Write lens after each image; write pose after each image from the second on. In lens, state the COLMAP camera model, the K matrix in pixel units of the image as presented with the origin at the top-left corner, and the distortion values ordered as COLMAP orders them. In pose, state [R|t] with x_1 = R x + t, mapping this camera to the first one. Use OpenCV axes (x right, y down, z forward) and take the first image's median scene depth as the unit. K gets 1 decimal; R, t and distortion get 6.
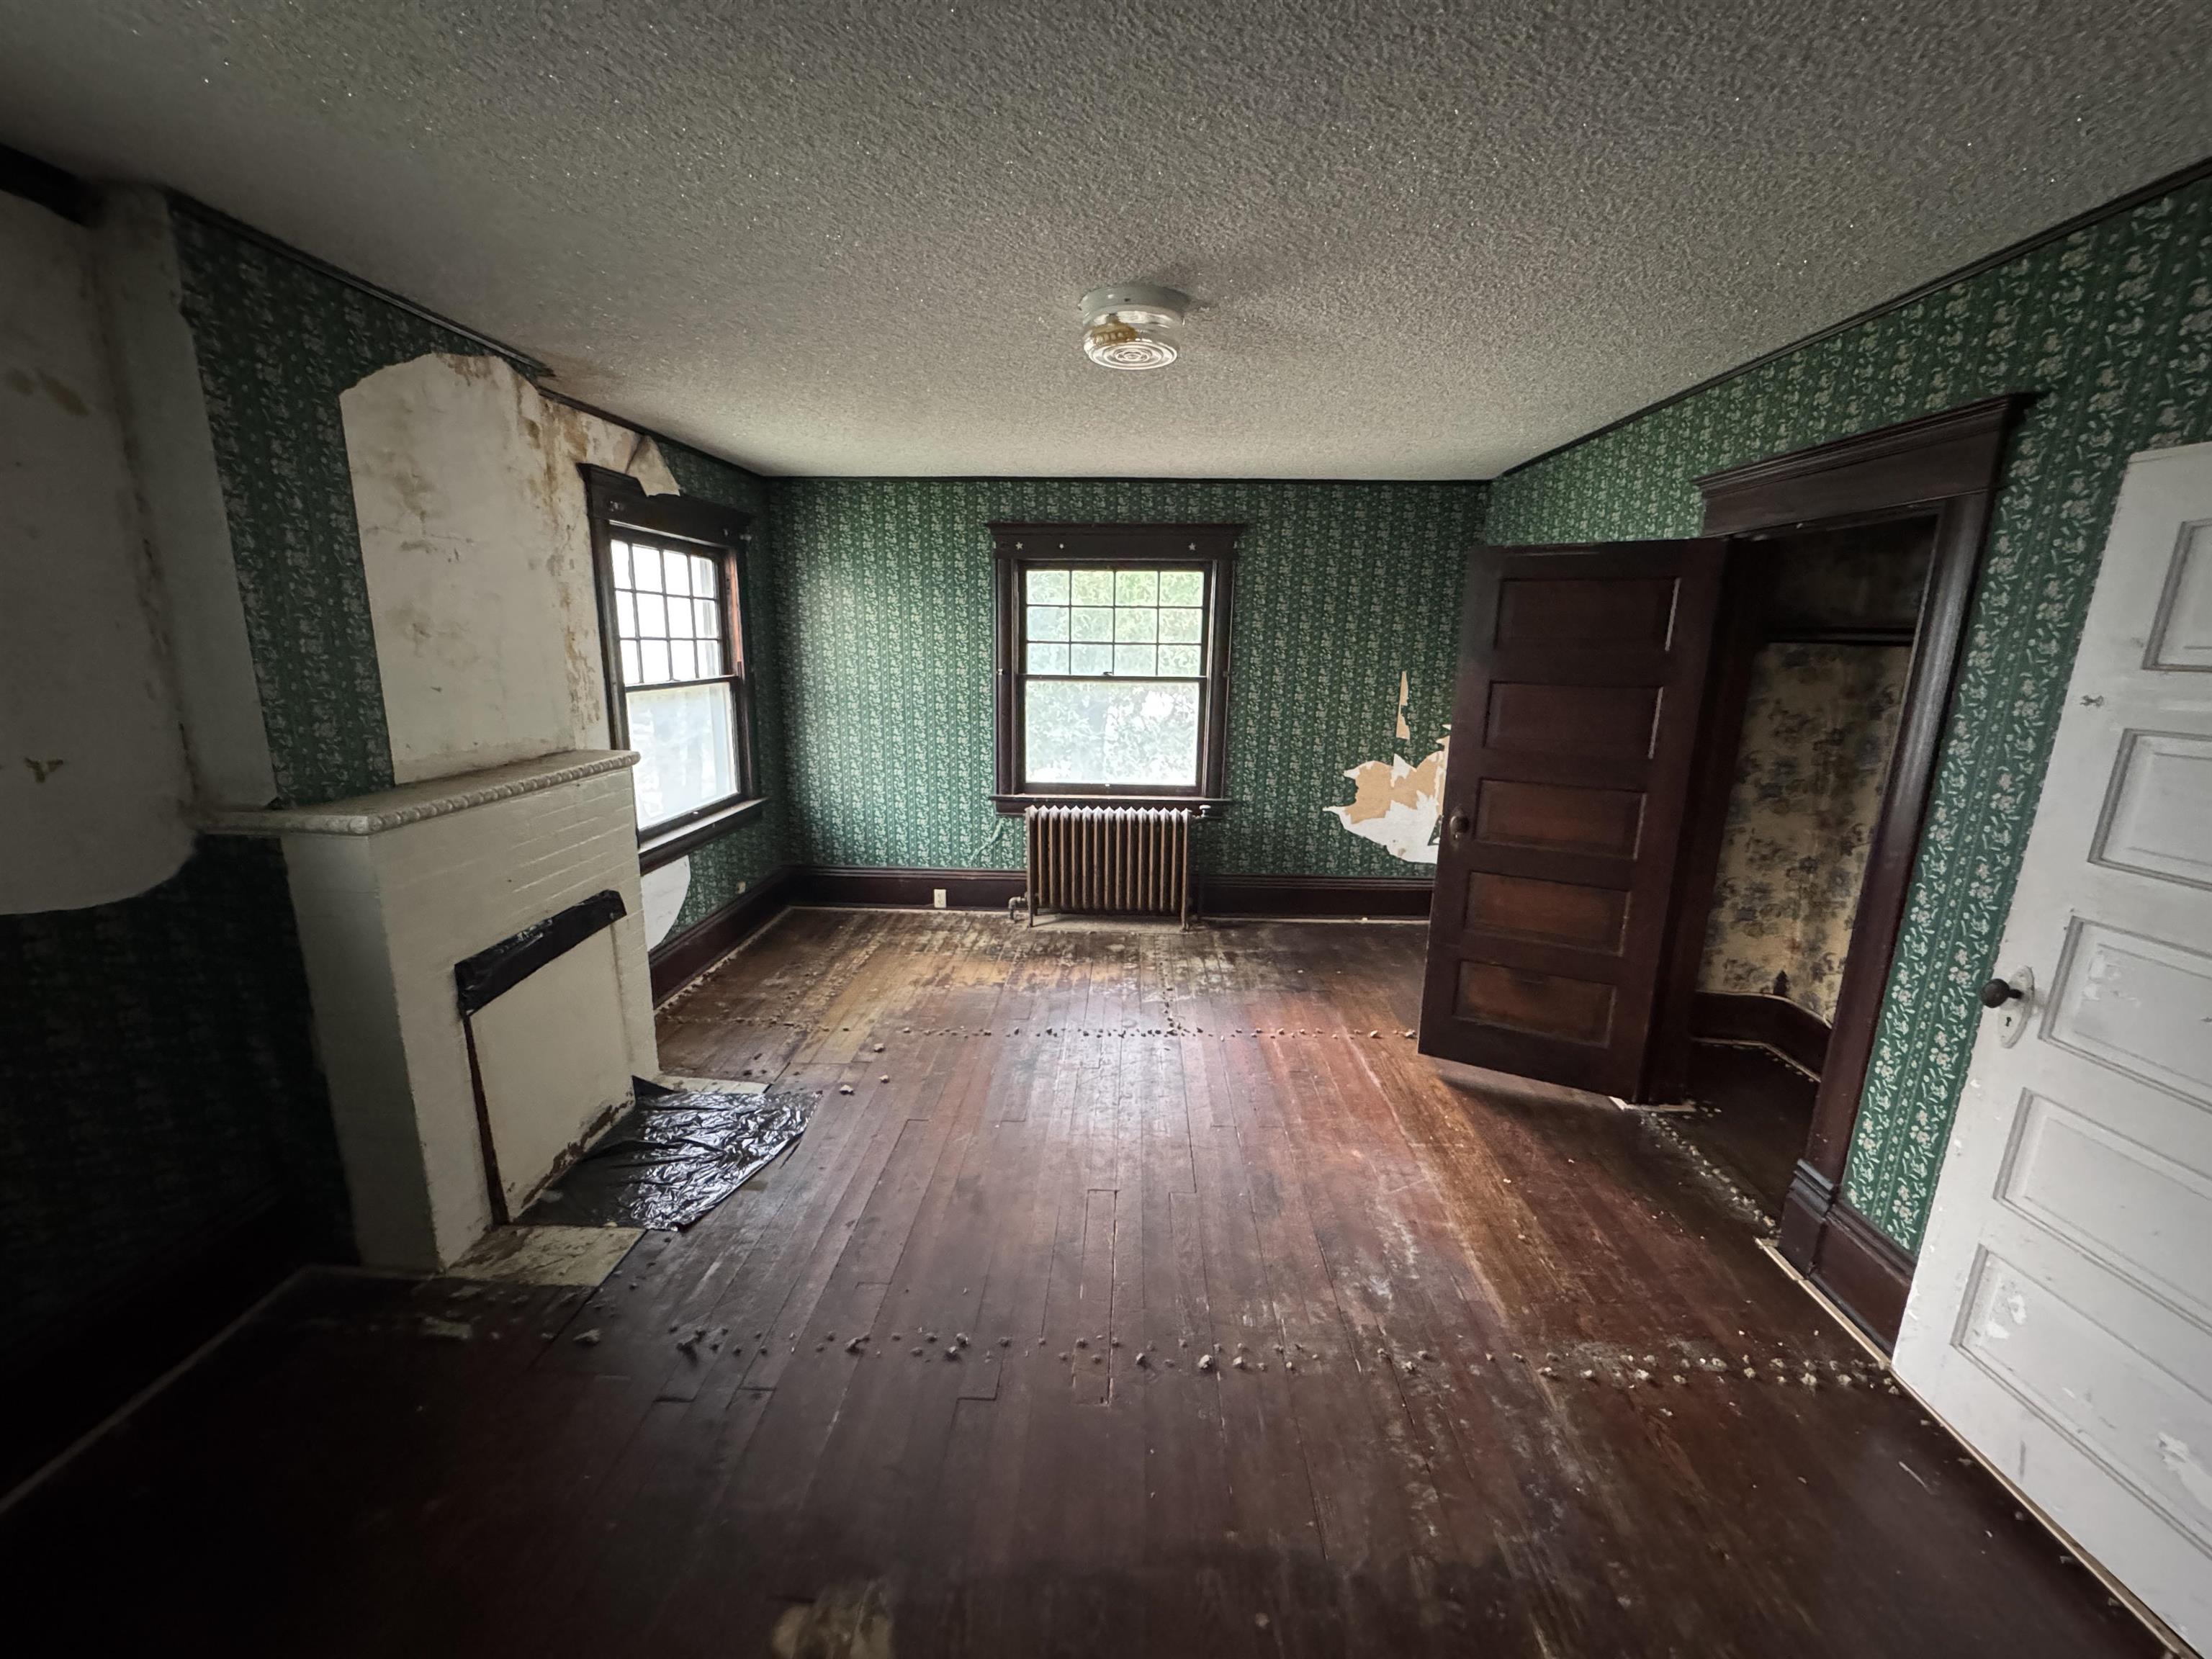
lens RADIAL K [[883.6, 0, 1105.4], [0, 883.6, 828.4], [0, 0, 1]] dist [-0.003929, 0.000457]
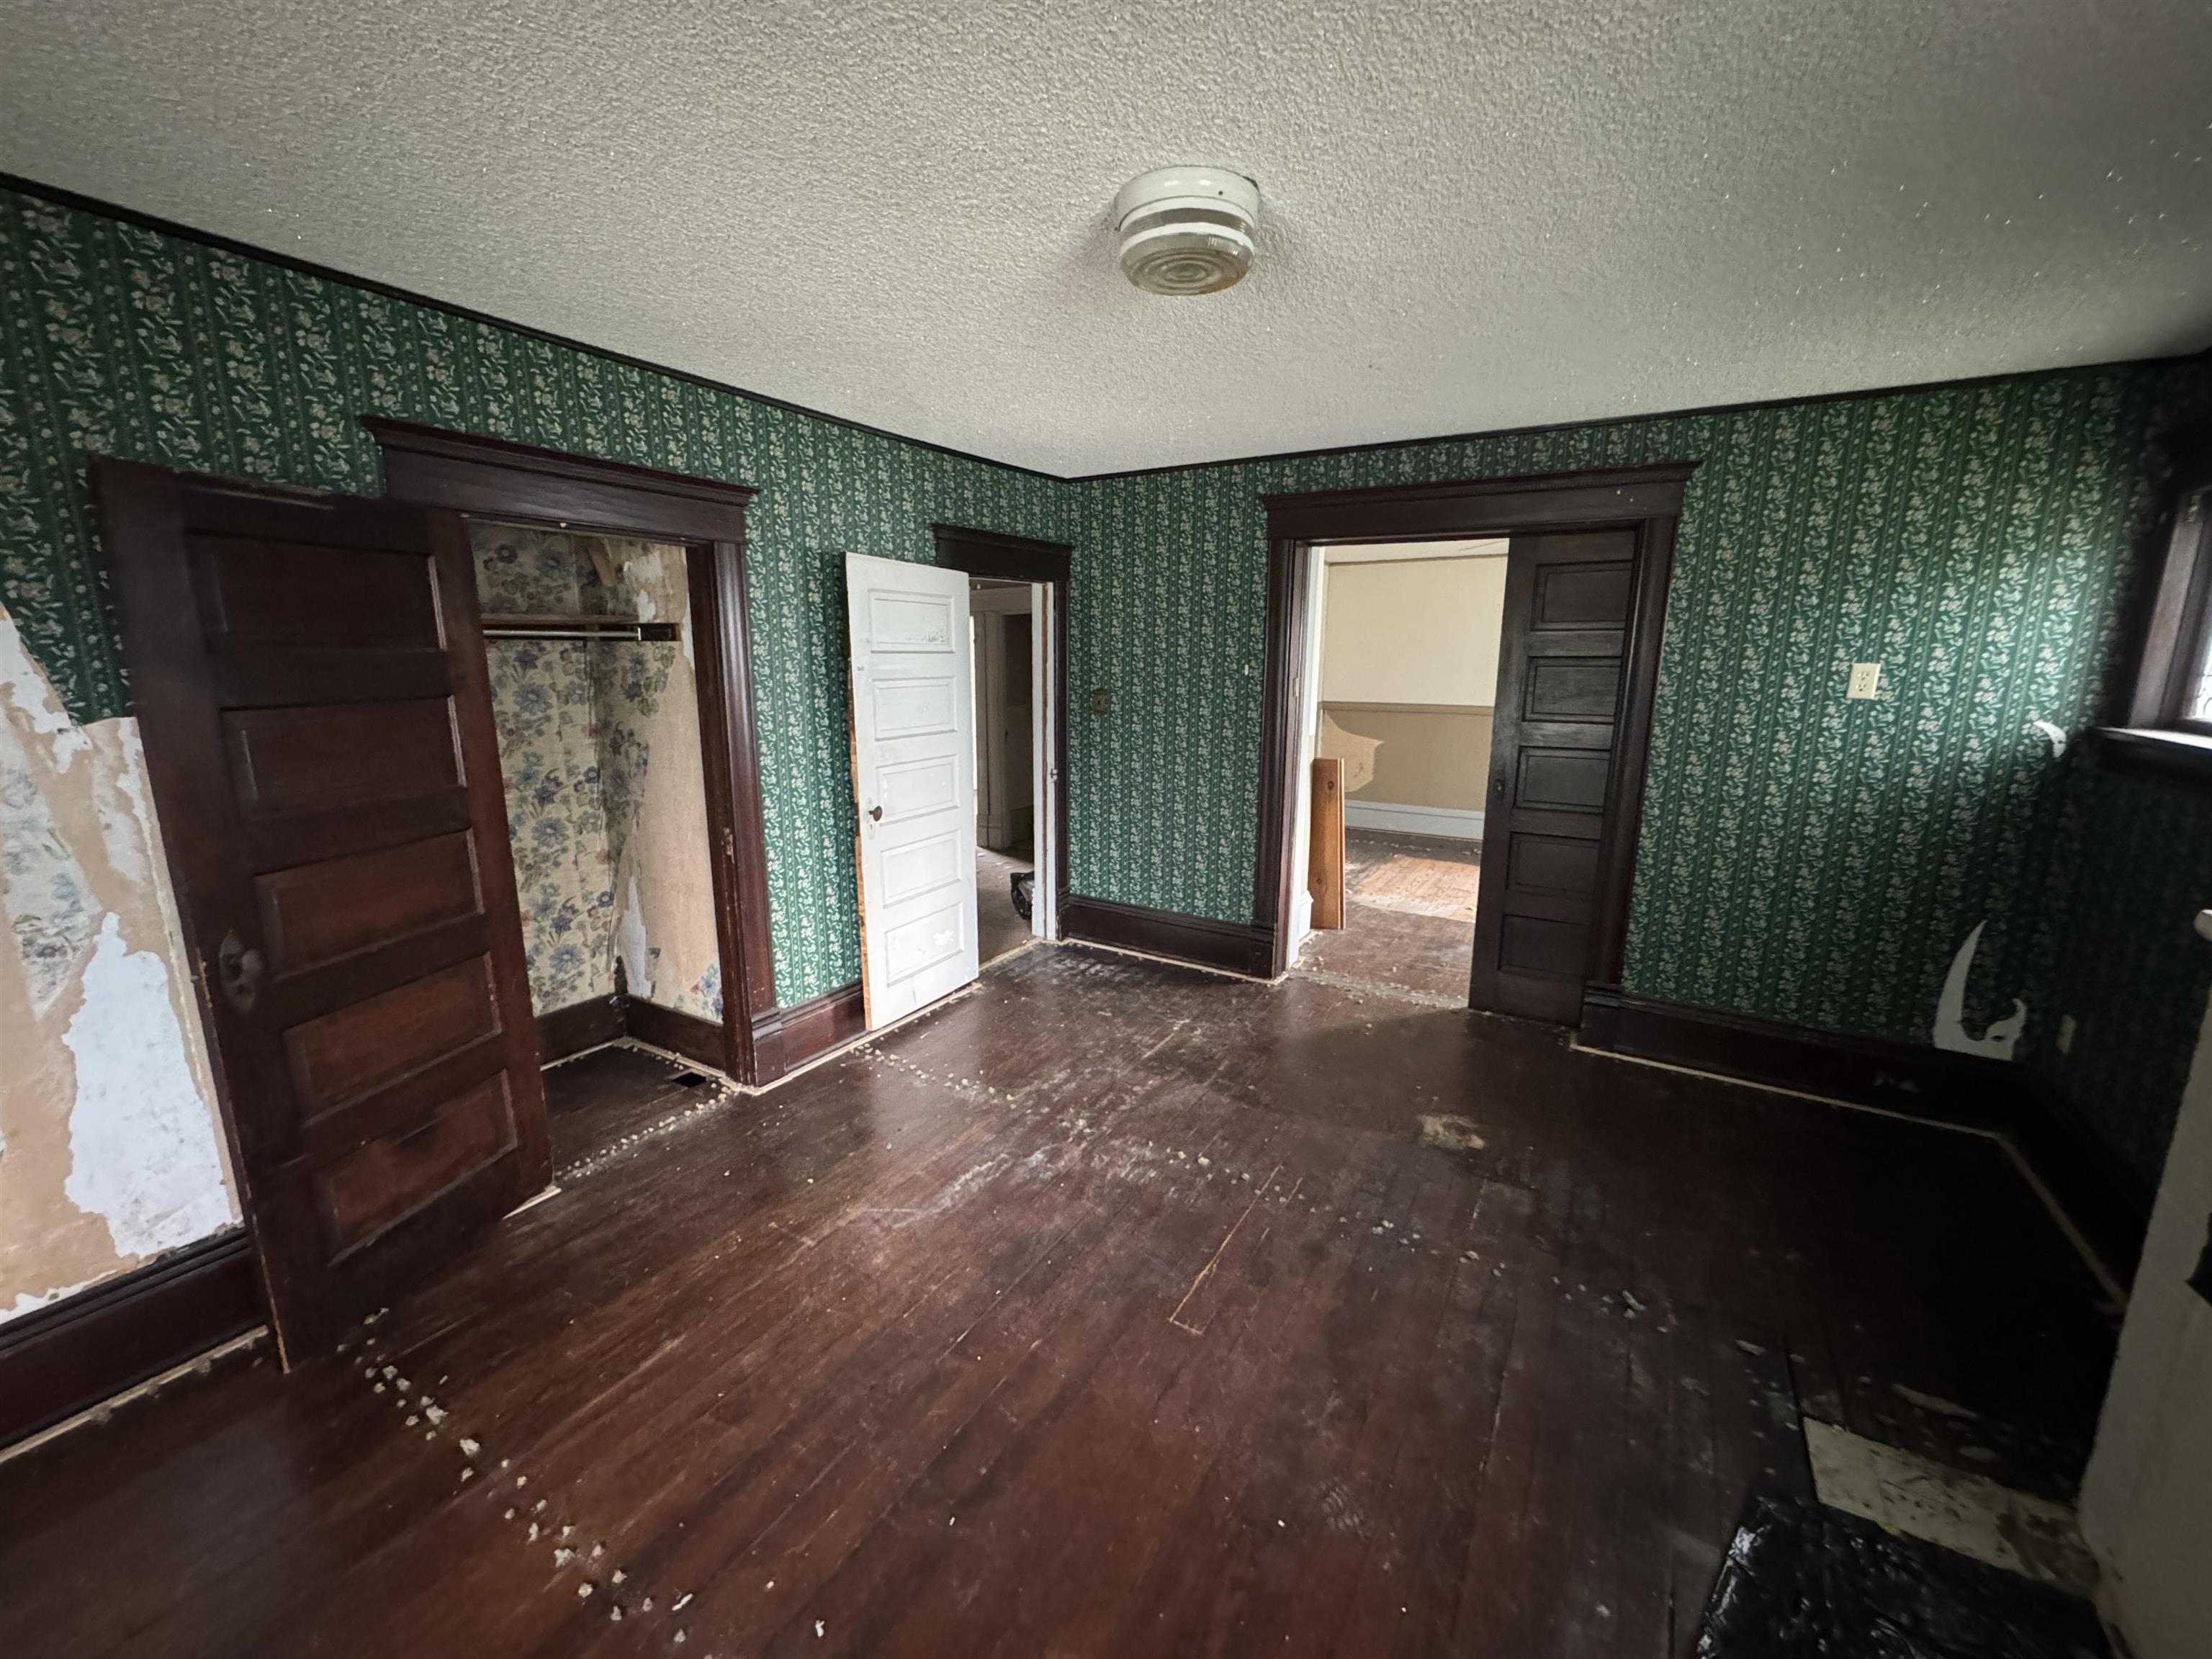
lens RADIAL K [[883.6, 0, 1105.4], [0, 883.6, 828.4], [0, 0, 1]] dist [-0.003929, 0.000457]
pose [[-0.870709, -0.121594, 0.476530, -0.339663], [0.081652, 0.919764, 0.383885, -0.416626], [-0.484973, 0.373162, -0.790918, 1.889555]]
